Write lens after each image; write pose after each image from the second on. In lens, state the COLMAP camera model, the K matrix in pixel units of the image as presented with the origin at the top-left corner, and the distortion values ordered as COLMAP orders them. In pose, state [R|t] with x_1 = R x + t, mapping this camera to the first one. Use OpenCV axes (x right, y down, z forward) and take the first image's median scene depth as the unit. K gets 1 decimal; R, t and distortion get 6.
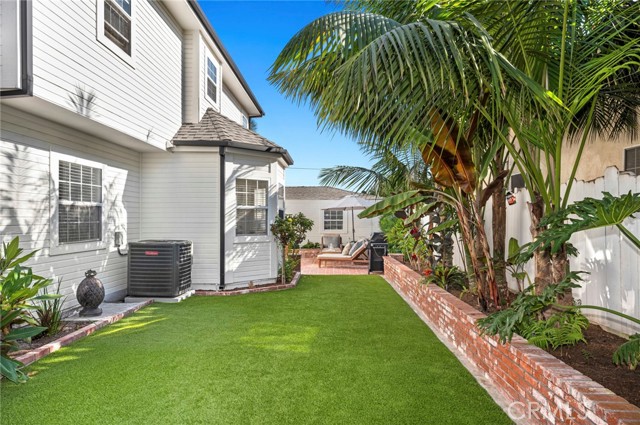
lens RADIAL K [[437.3, 0, 319.8], [0, 437.3, 215.5], [0, 0, 1]] dist [0.012121, 0.001010]
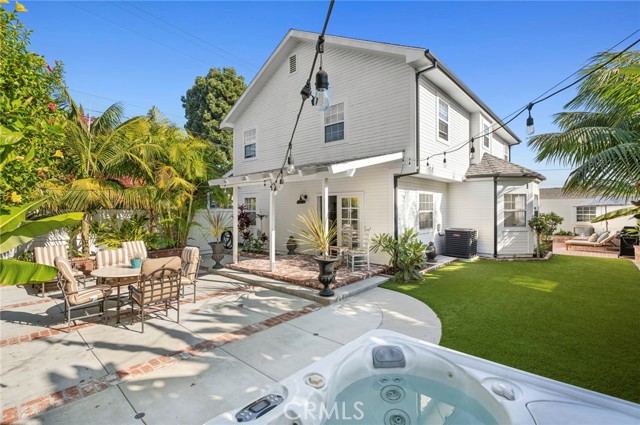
lens RADIAL K [[297.5, 0, 321.5], [0, 297.5, 214.5], [0, 0, 1]] dist [0.006492, 0.000779]
pose [[0.760156, 0.002023, -0.649737, 0.024054], [0.013701, 0.999723, 0.019143, -0.034689], [0.649596, -0.023454, 0.759918, -0.343757]]
